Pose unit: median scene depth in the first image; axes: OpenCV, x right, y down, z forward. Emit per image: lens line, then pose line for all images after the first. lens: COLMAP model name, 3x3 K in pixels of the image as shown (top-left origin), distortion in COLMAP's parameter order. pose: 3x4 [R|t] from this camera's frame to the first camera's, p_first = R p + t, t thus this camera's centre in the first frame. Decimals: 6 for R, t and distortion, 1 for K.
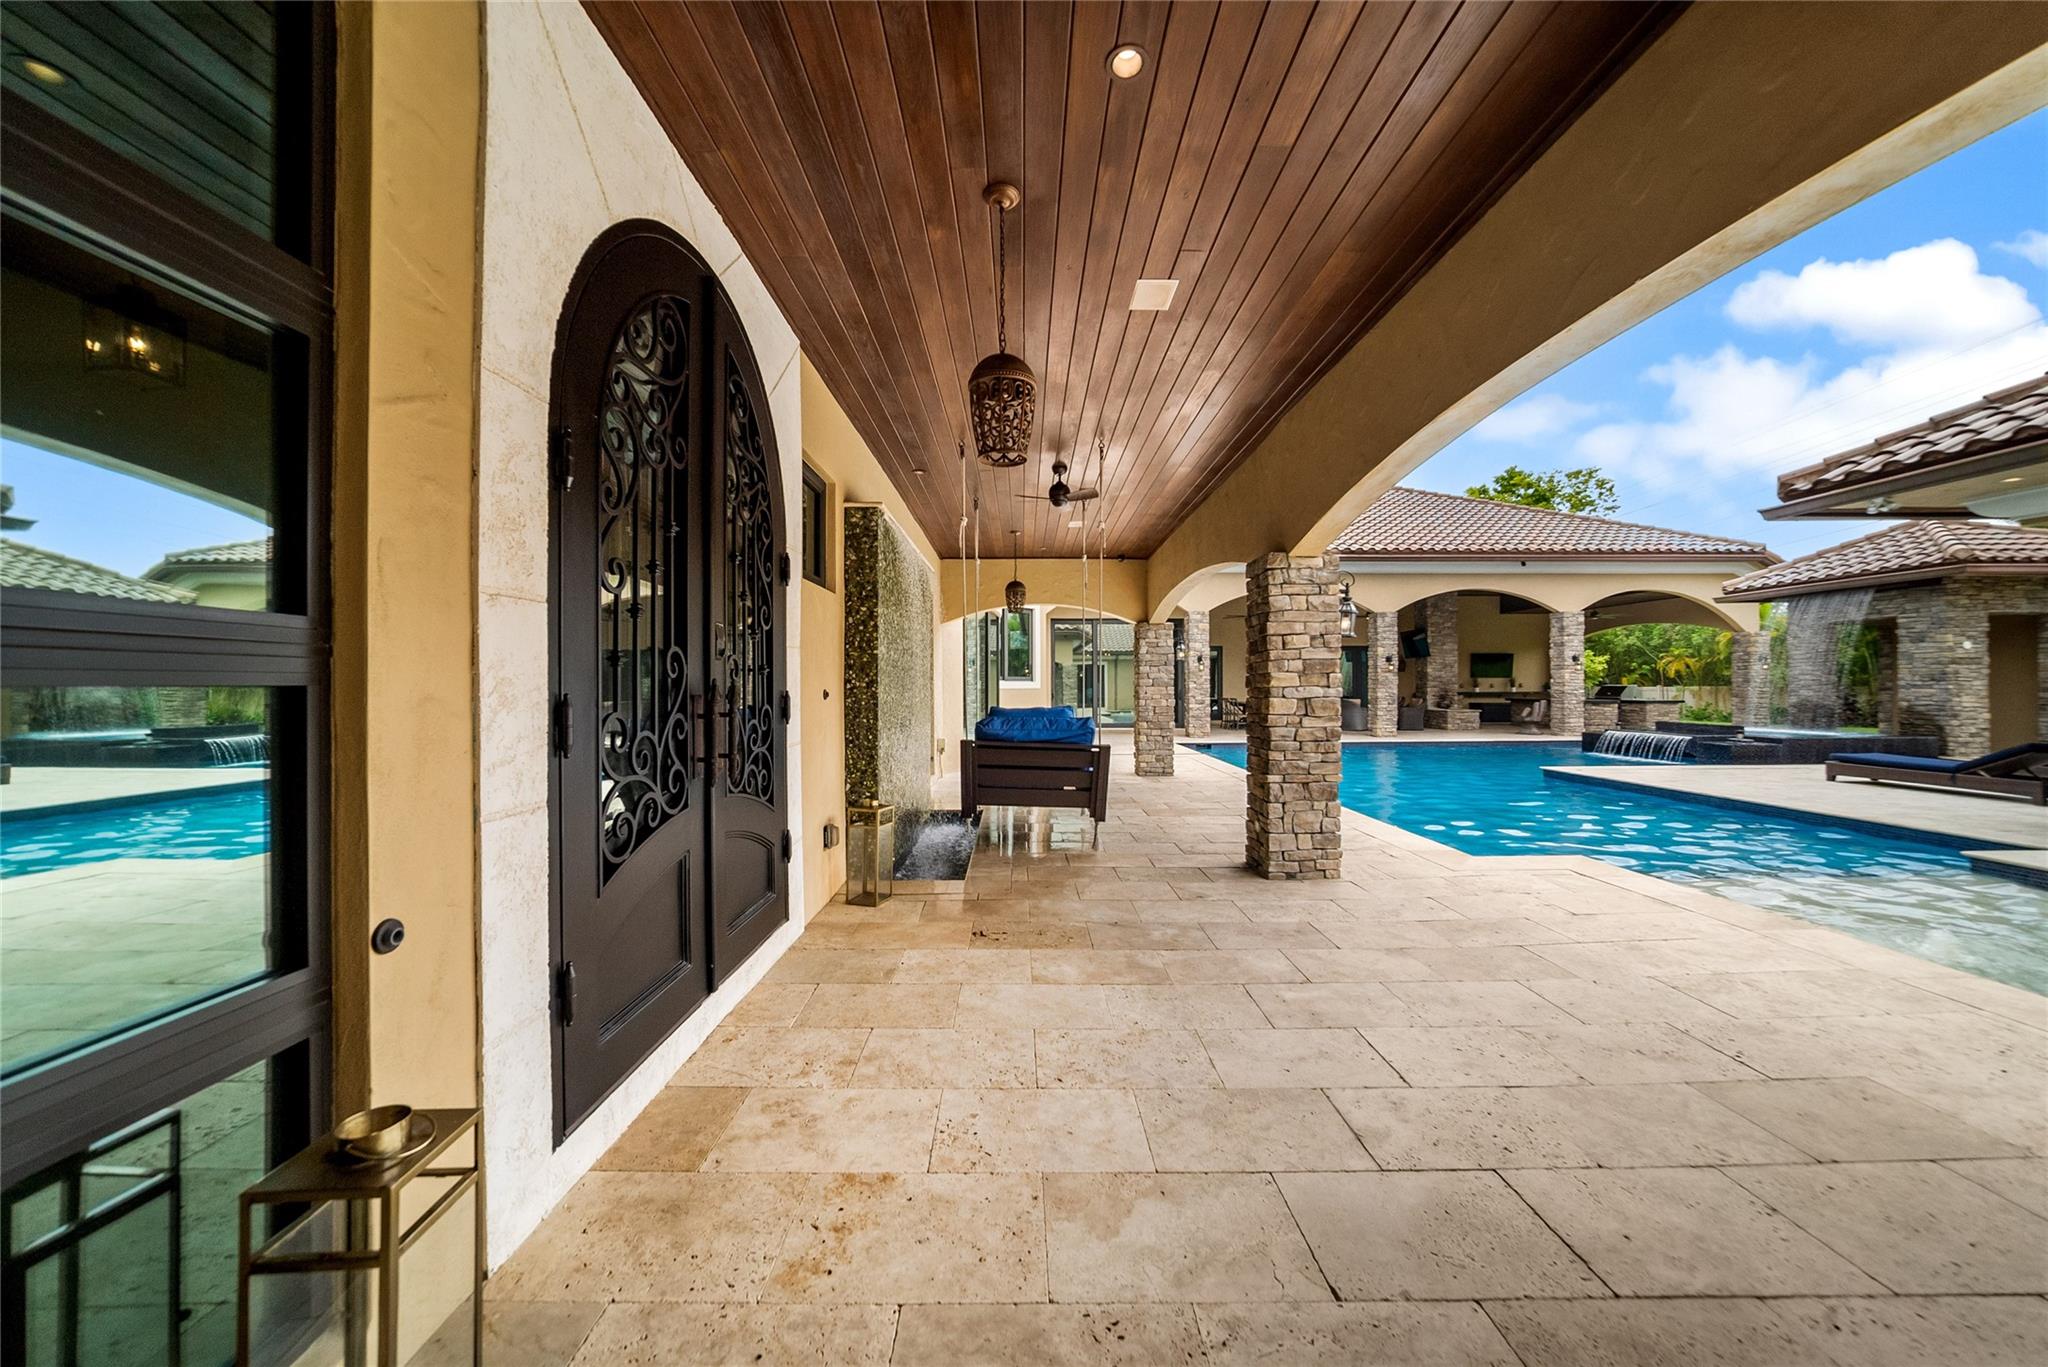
lens RADIAL K [[730.3, 0, 1056.1], [0, 730.3, 681.5], [0, 0, 1]] dist [-0.000231, 0.004276]
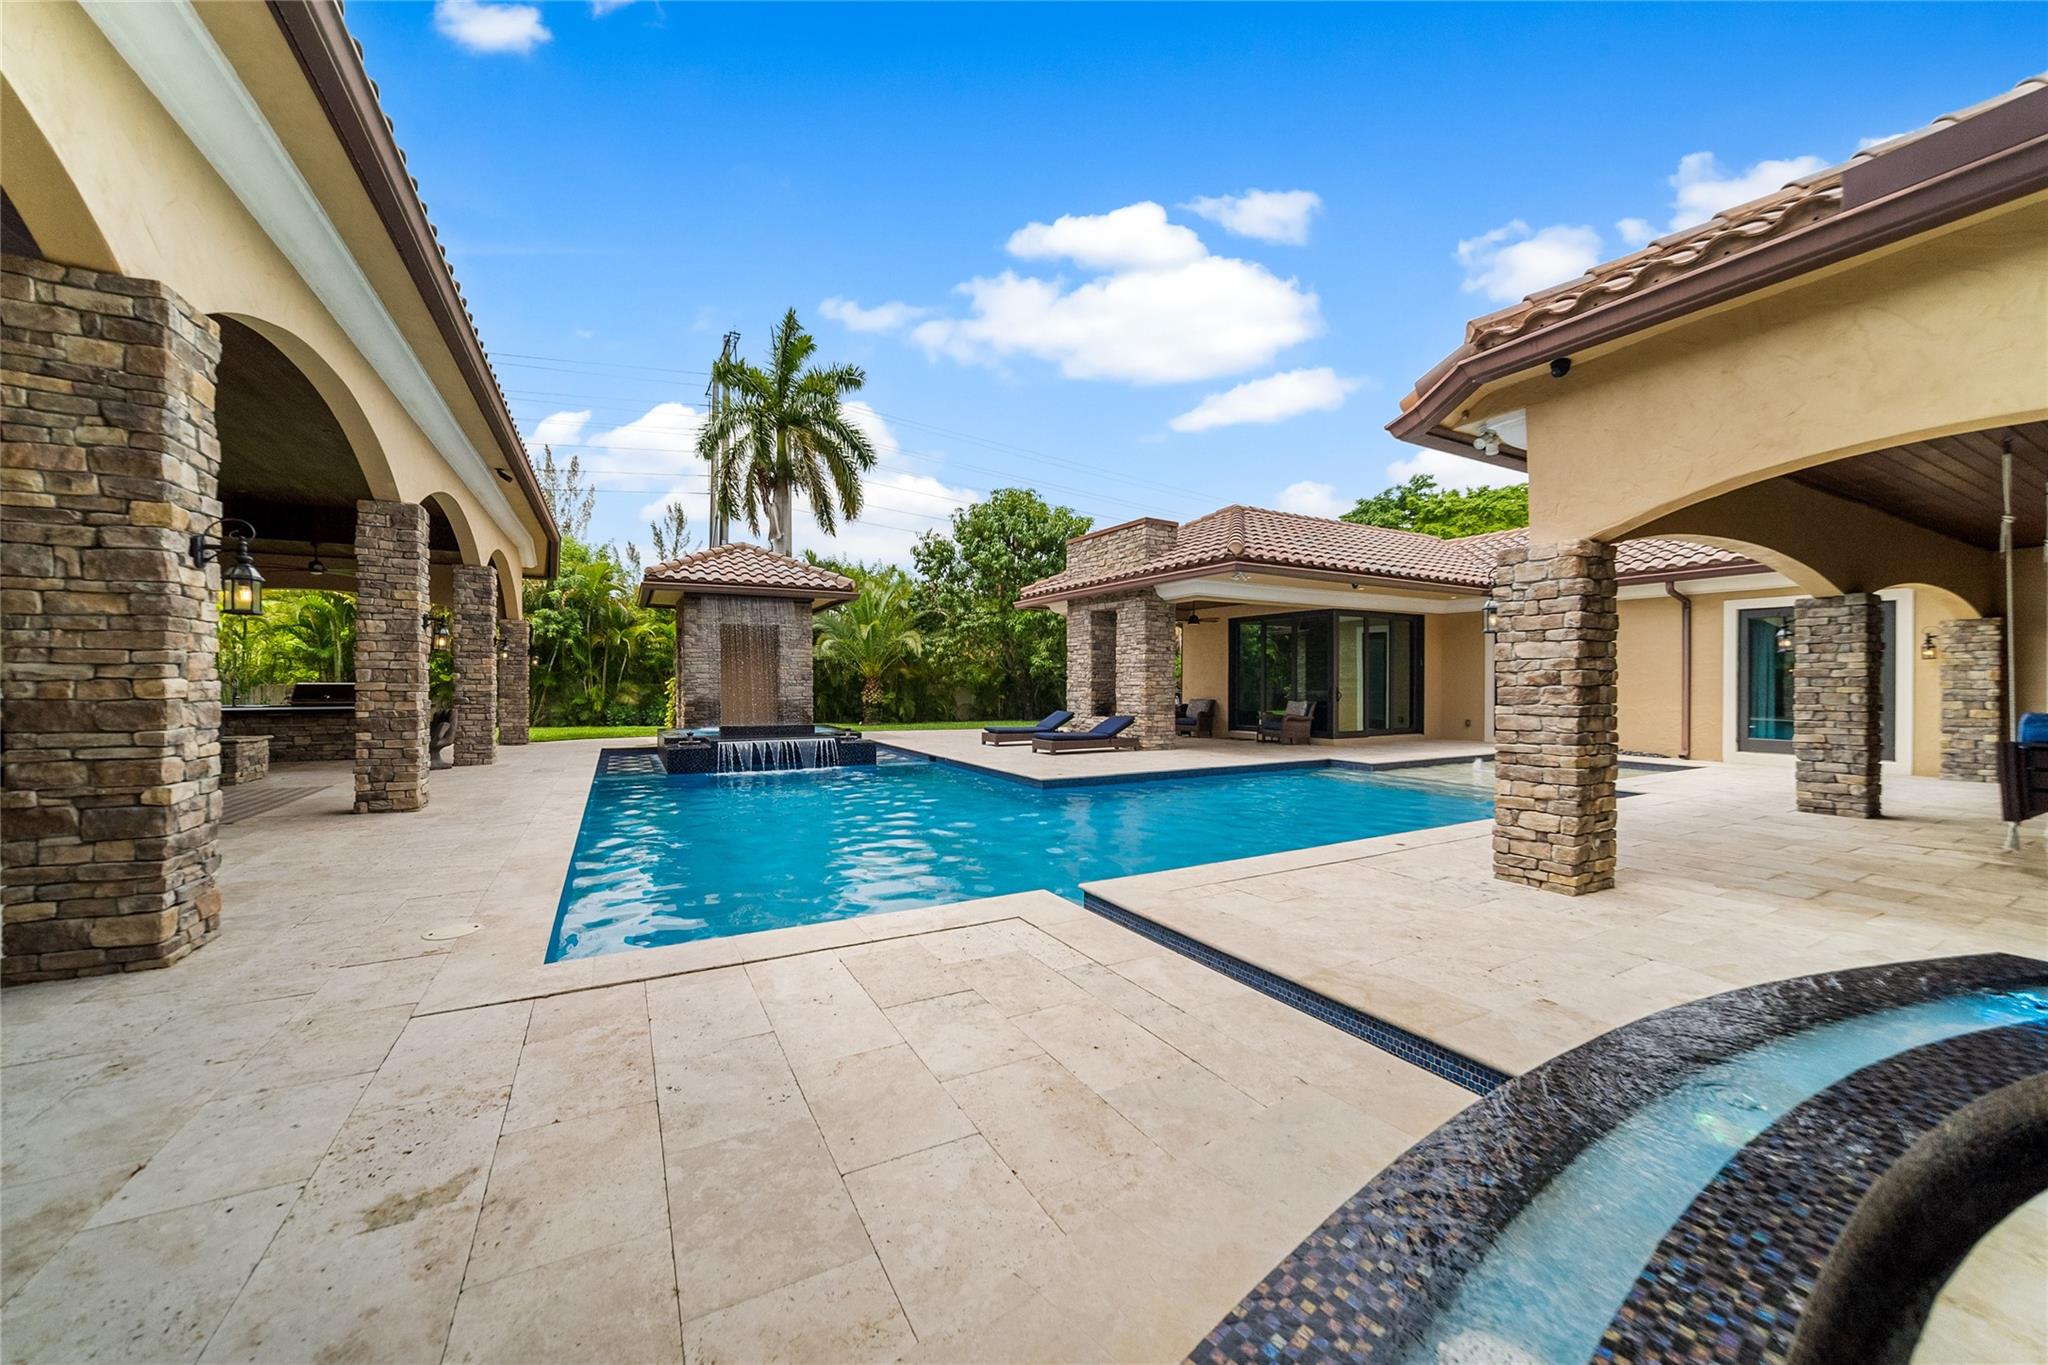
lens RADIAL K [[750.7, 0, 1024.0], [0, 750.7, 682.5], [0, 0, 1]] dist [-0.037476, 0.013636]
pose [[-0.437136, 0.001402, 0.899394, -0.079036], [-0.004730, 0.999981, -0.003857, 0.004633], [-0.899383, -0.005940, -0.437121, 0.885656]]
